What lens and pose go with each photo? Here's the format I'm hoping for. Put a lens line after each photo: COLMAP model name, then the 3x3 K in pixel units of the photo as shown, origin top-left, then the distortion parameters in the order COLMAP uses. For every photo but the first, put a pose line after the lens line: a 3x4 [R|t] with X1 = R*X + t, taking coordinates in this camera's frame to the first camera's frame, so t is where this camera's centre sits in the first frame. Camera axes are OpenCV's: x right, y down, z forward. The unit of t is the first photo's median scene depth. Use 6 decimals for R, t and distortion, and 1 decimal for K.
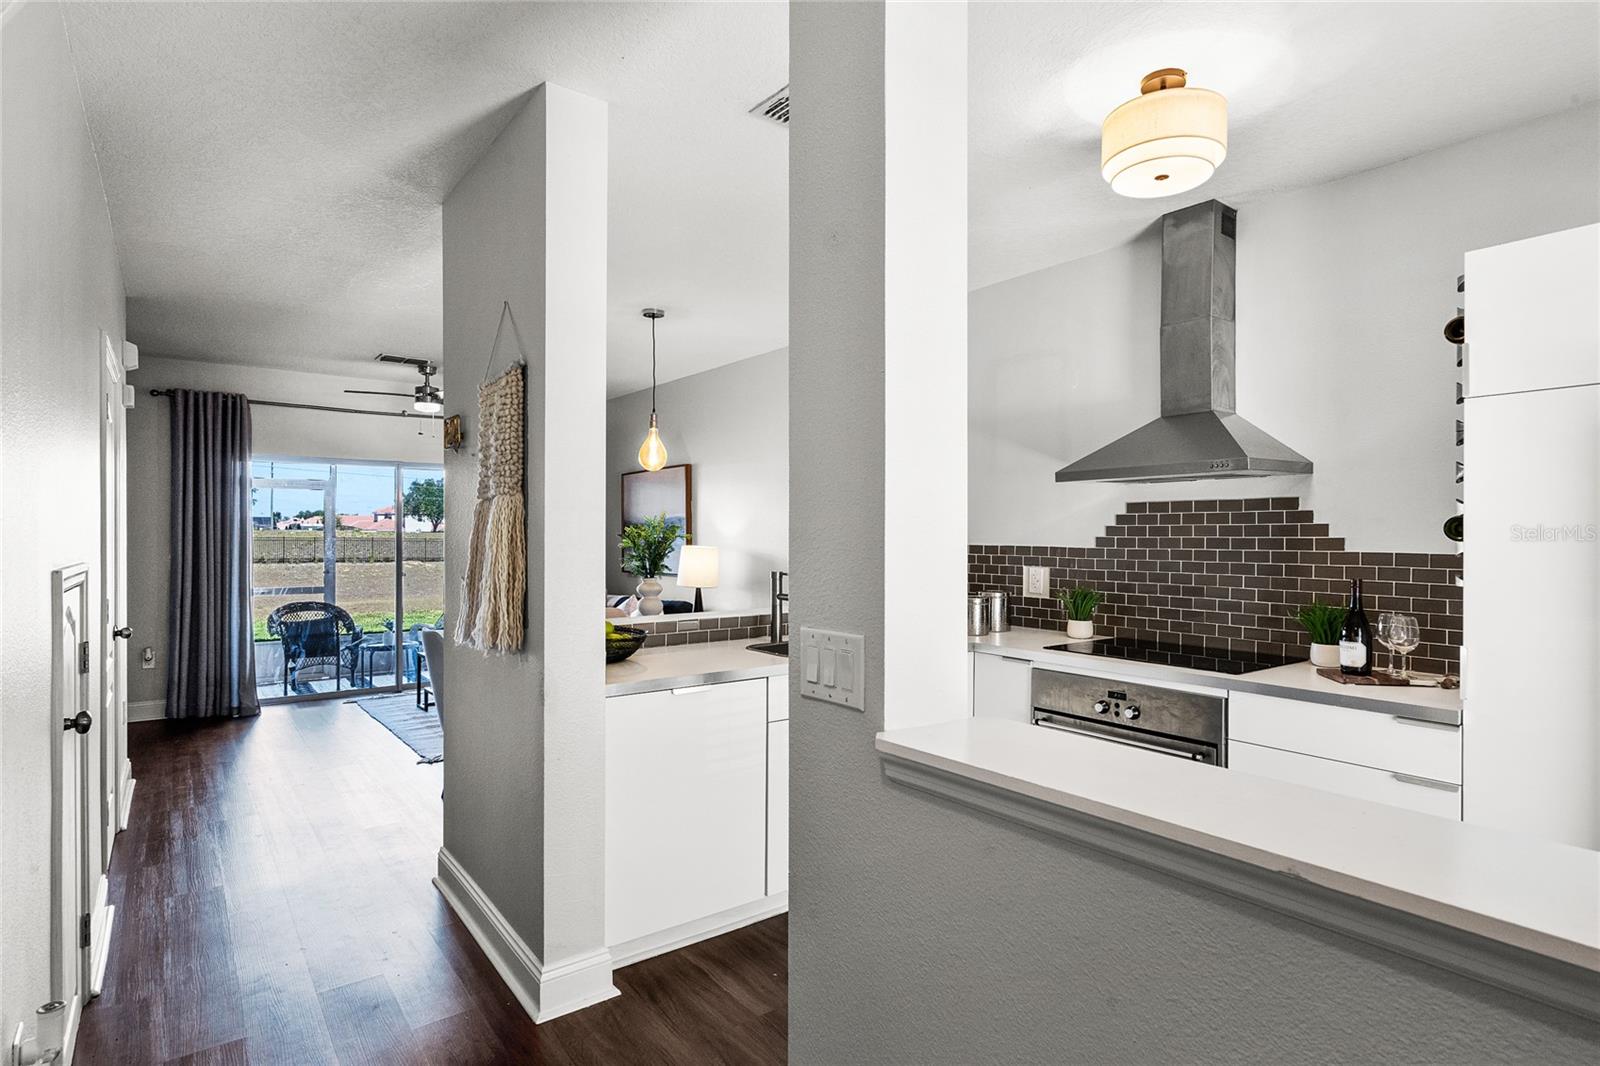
lens RADIAL K [[824.1, 0, 800.0], [0, 824.1, 533.0], [0, 0, 1]] dist [-0.023232, 0.000260]
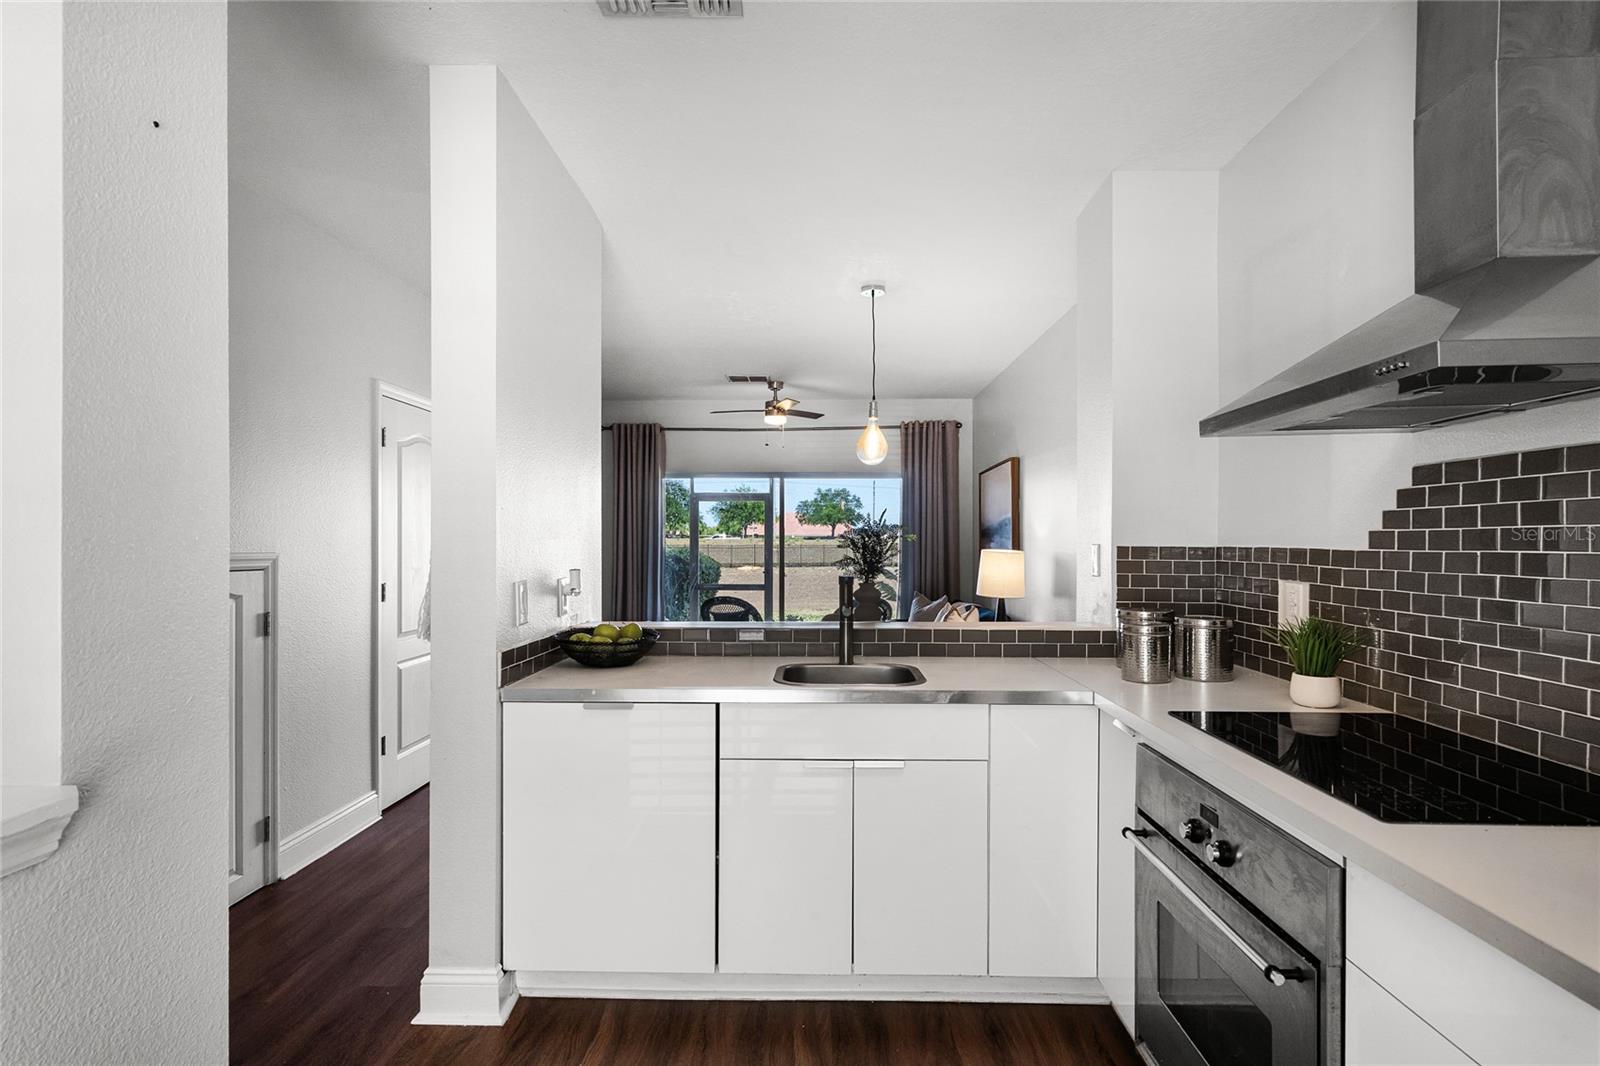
lens RADIAL K [[812.5, 0, 797.8], [0, 812.5, 546.4], [0, 0, 1]] dist [0.000931, 0.000469]
pose [[0.784073, 0.001589, -0.620667, 0.400773], [0.002318, 0.999982, 0.005488, 0.011592], [0.620665, -0.005742, 0.784055, 0.318520]]
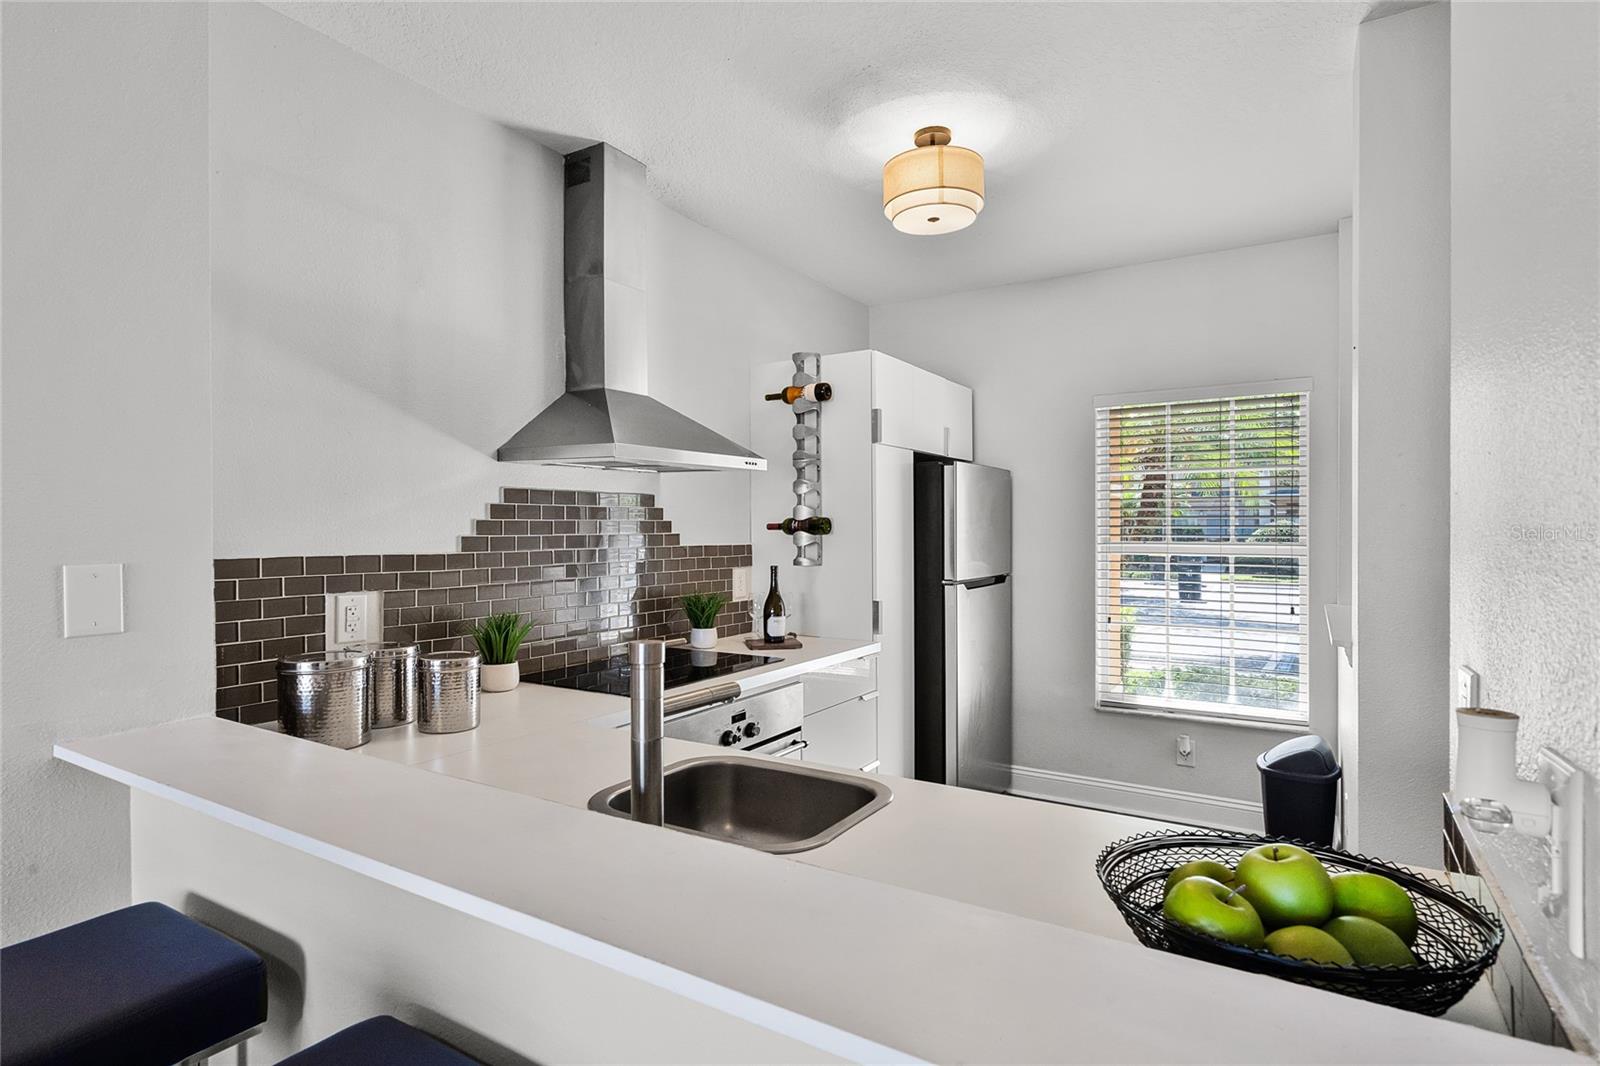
lens RADIAL K [[824.1, 0, 800.0], [0, 824.1, 533.0], [0, 0, 1]] dist [-0.023232, 0.000260]
pose [[-0.365327, -0.007019, 0.930853, -0.351427], [0.001395, 0.999966, 0.008087, -0.002911], [-0.930878, 0.004253, -0.365305, 0.991167]]
